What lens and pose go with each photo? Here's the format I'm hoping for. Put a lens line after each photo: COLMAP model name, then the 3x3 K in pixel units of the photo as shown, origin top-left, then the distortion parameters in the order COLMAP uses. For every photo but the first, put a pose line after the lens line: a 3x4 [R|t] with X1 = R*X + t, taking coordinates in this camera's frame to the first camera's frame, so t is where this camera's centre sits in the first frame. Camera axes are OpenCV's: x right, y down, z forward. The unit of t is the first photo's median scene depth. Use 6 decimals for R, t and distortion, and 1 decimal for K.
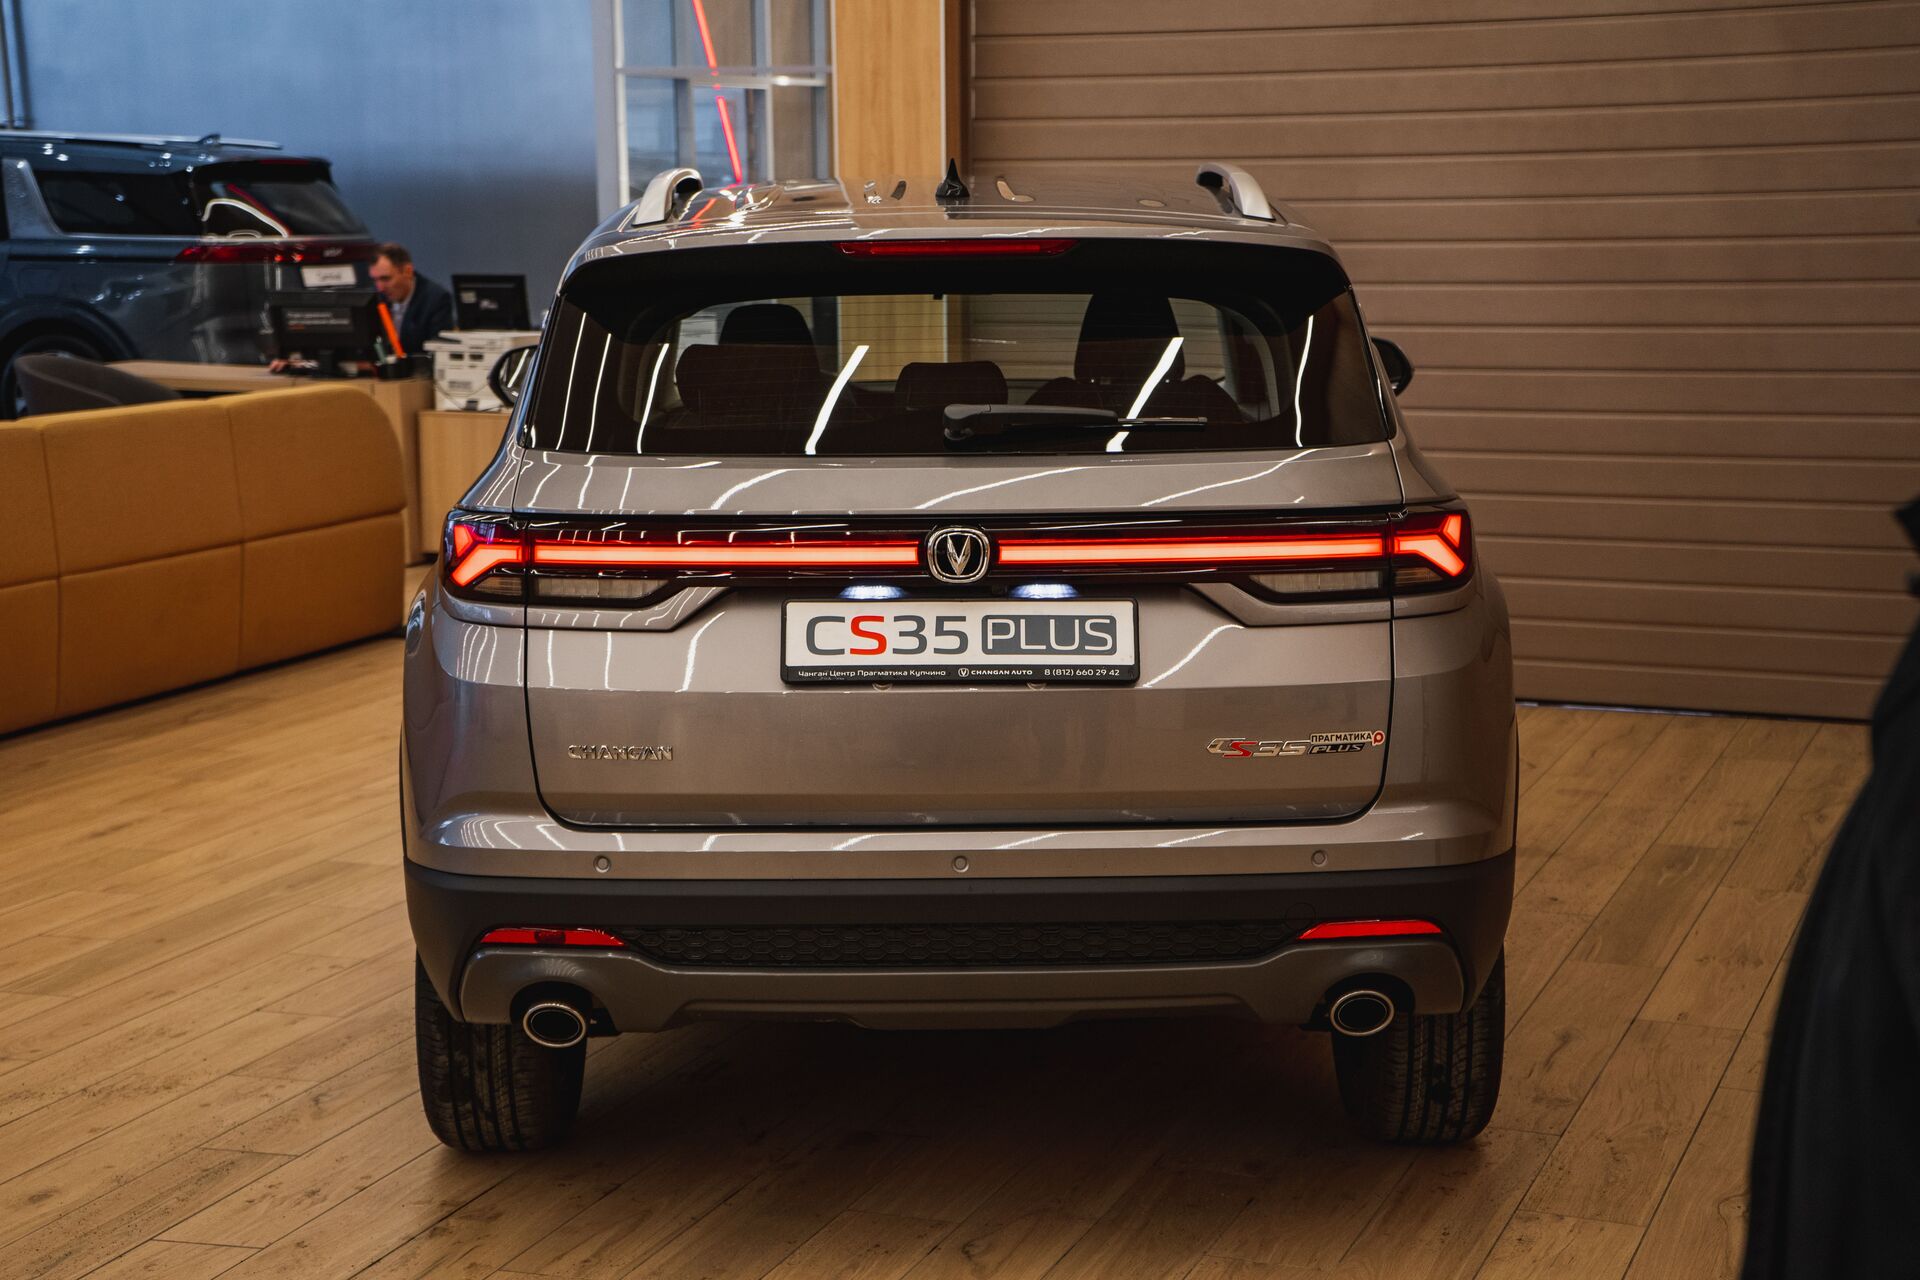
lens RADIAL K [[3246.9, 0, 934.3], [0, 3246.9, 641.0], [0, 0, 1]] dist [0.419083, 0.000000]
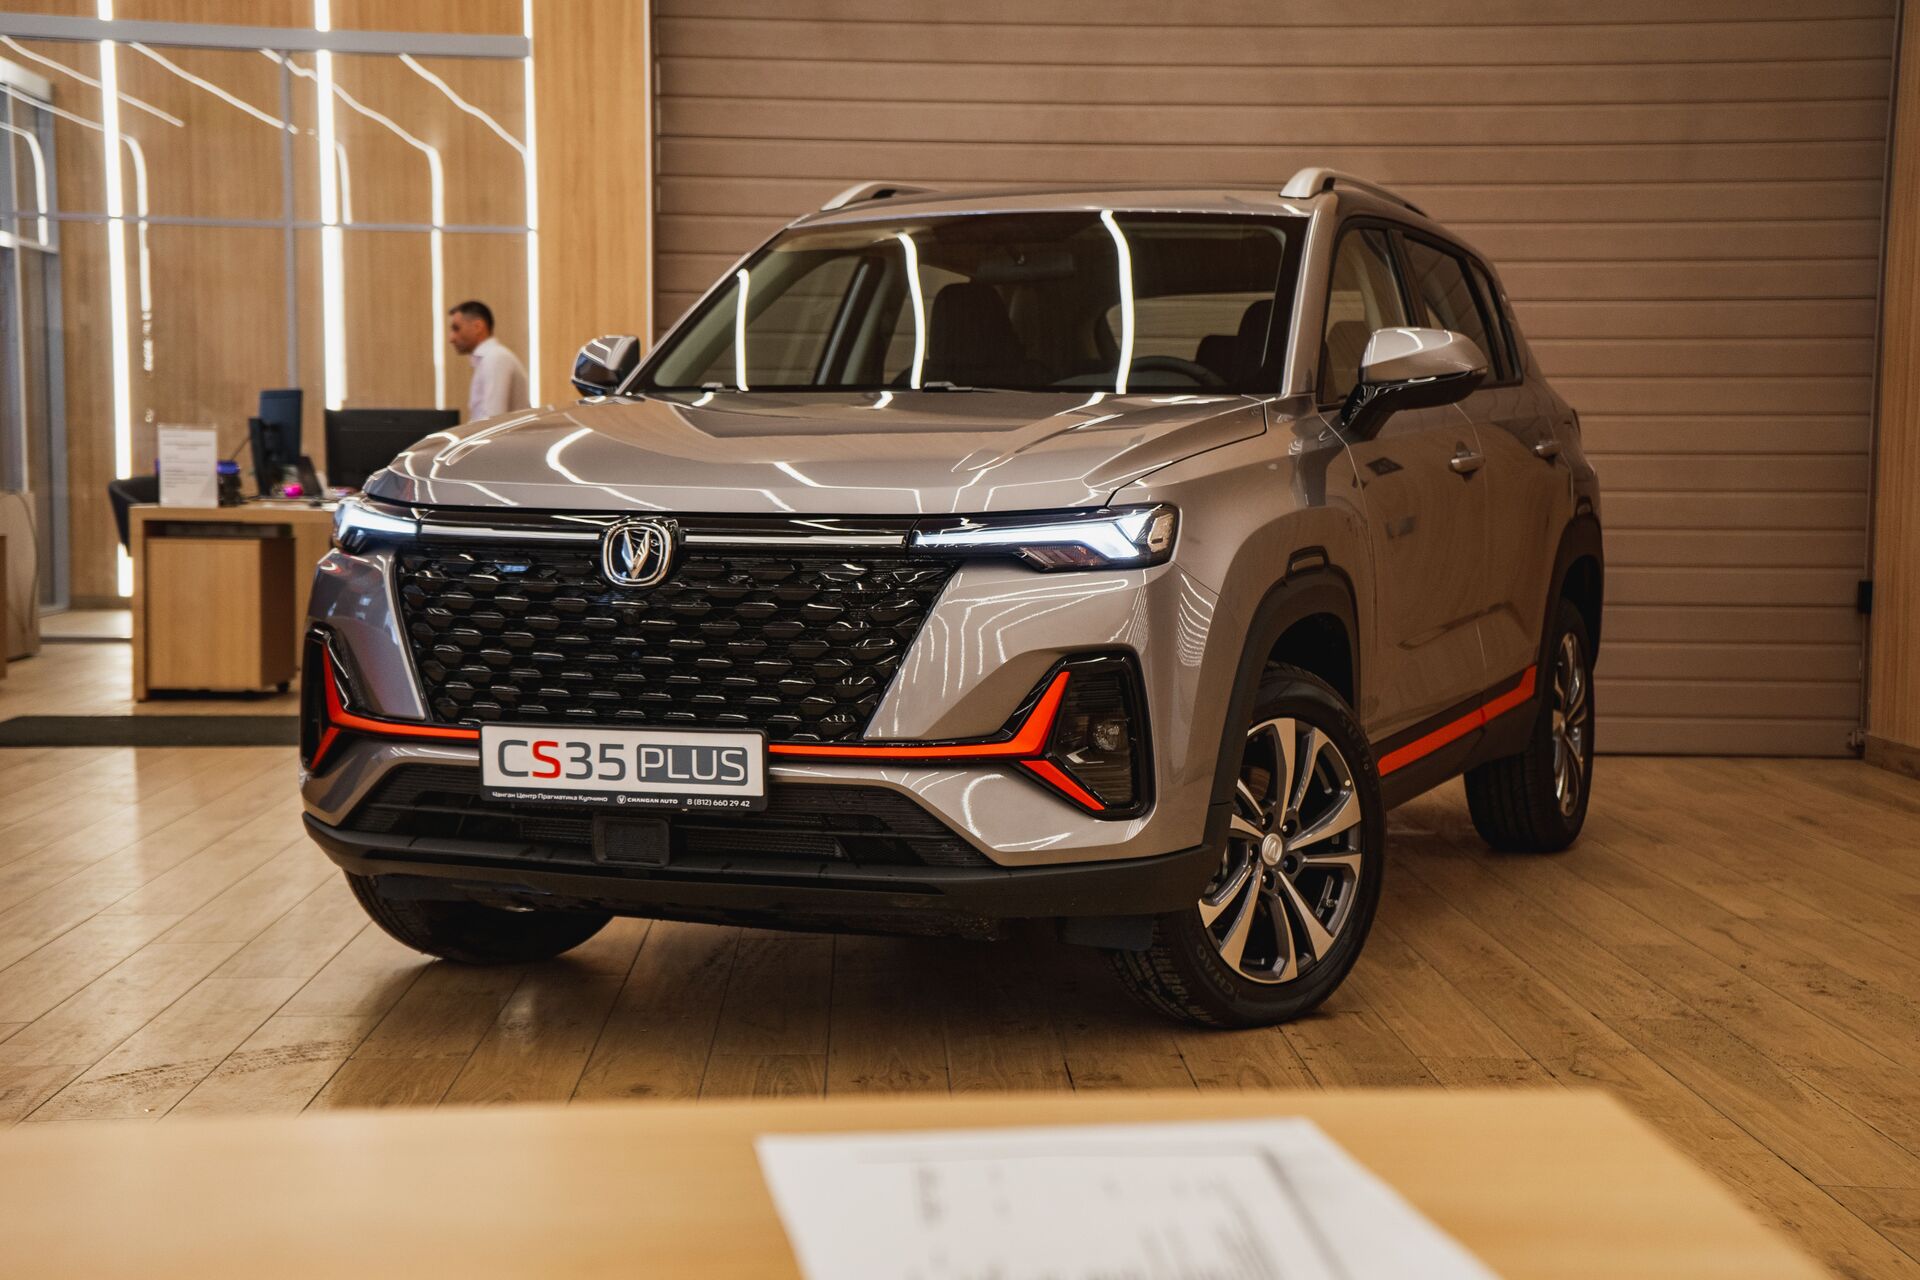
lens RADIAL K [[3091.2, 0, 942.0], [0, 3091.2, 640.4], [0, 0, 1]] dist [0.408013, 0.000000]
pose [[0.923090, -0.007534, 0.384511, -0.289353], [0.041300, 0.995968, -0.079634, 0.059520], [-0.382361, 0.089390, 0.919679, 0.062286]]
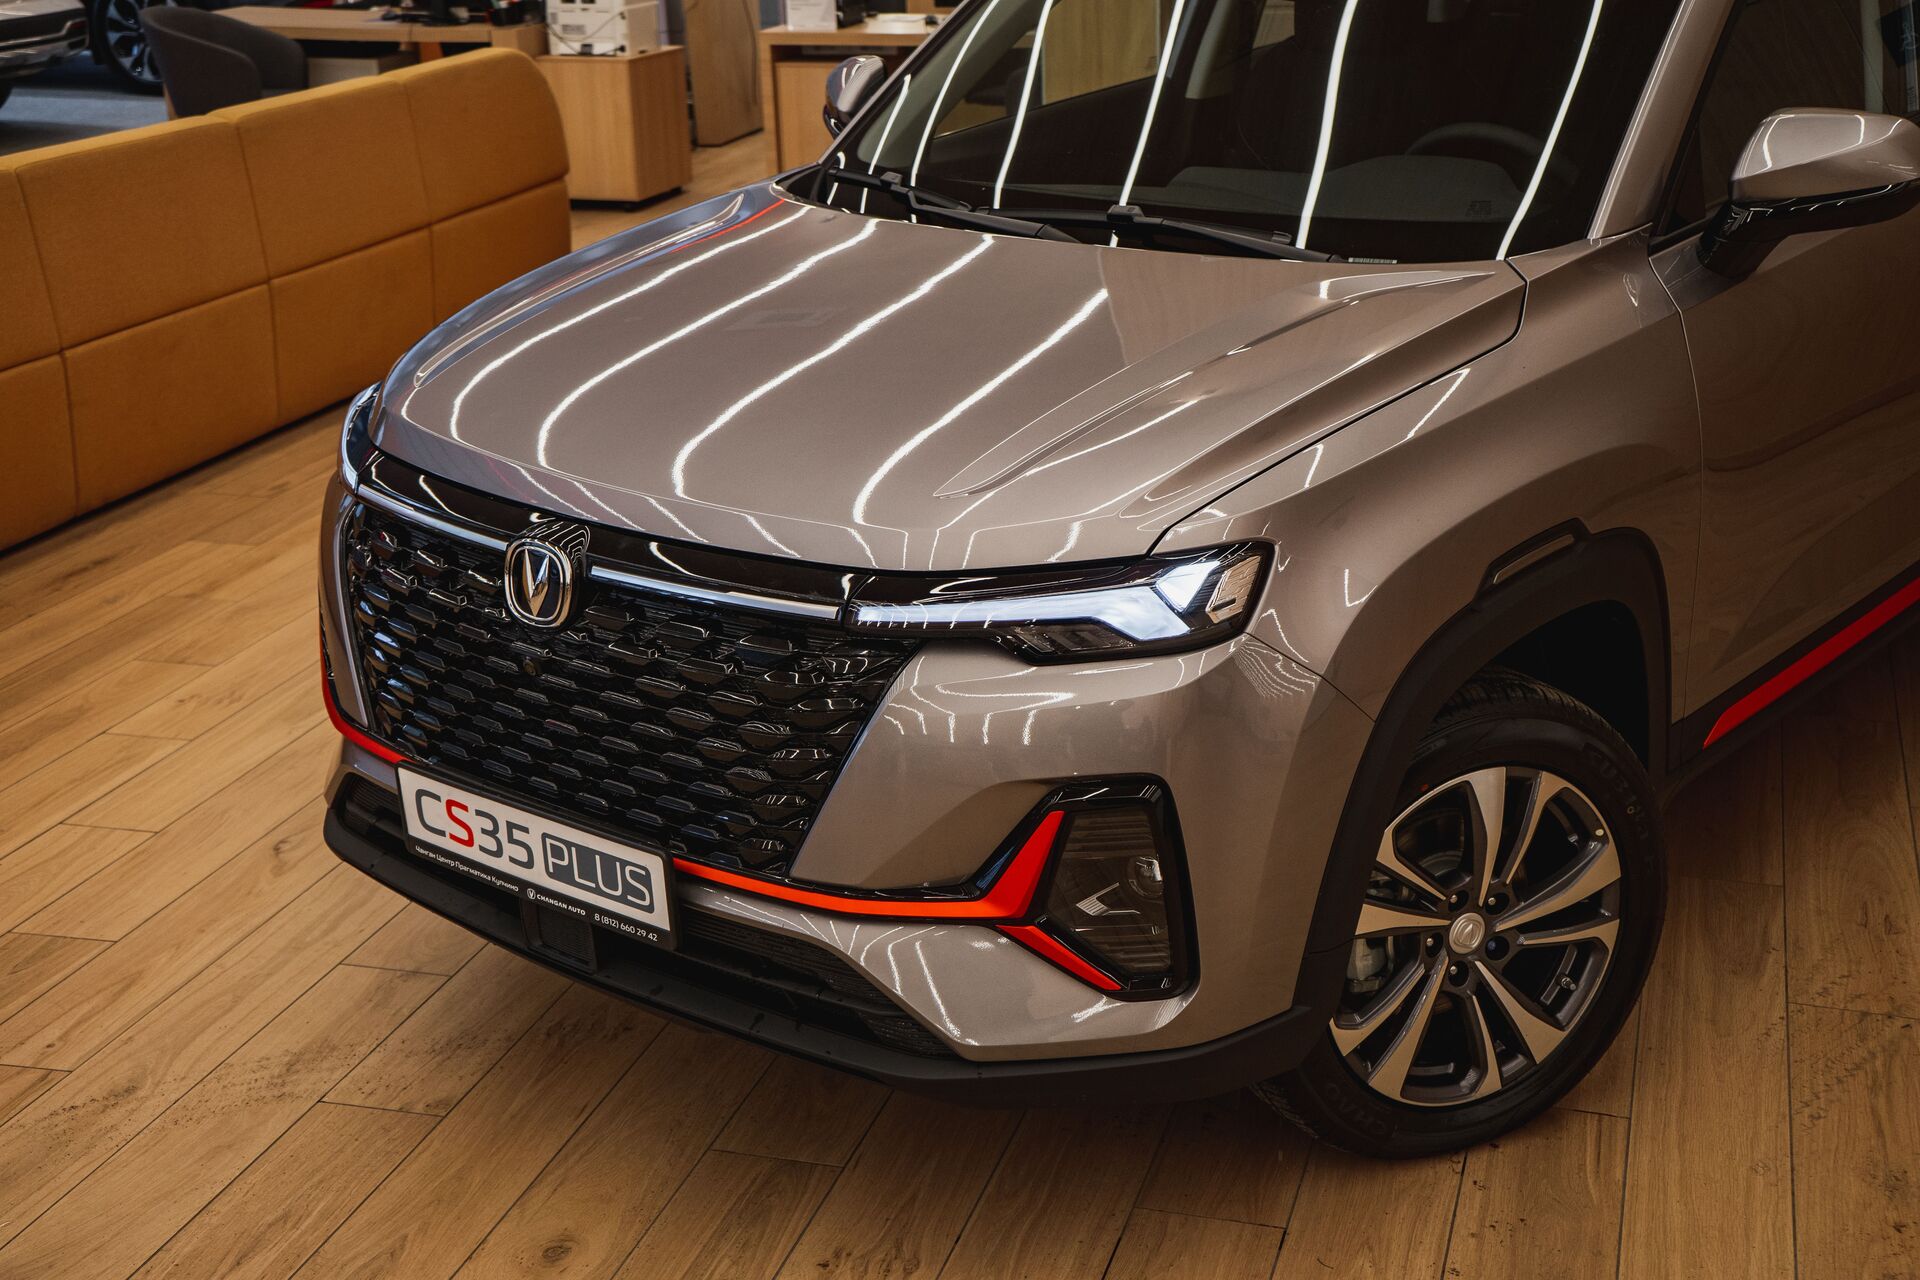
lens RADIAL K [[2517.8, 0, 921.1], [0, 2517.8, 656.5], [0, 0, 1]] dist [0.191521, 0.000000]
pose [[0.997810, -0.044462, 0.048976, -0.110189], [0.034344, 0.981011, 0.190885, -0.045215], [-0.056534, -0.188784, 0.980390, 0.235584]]
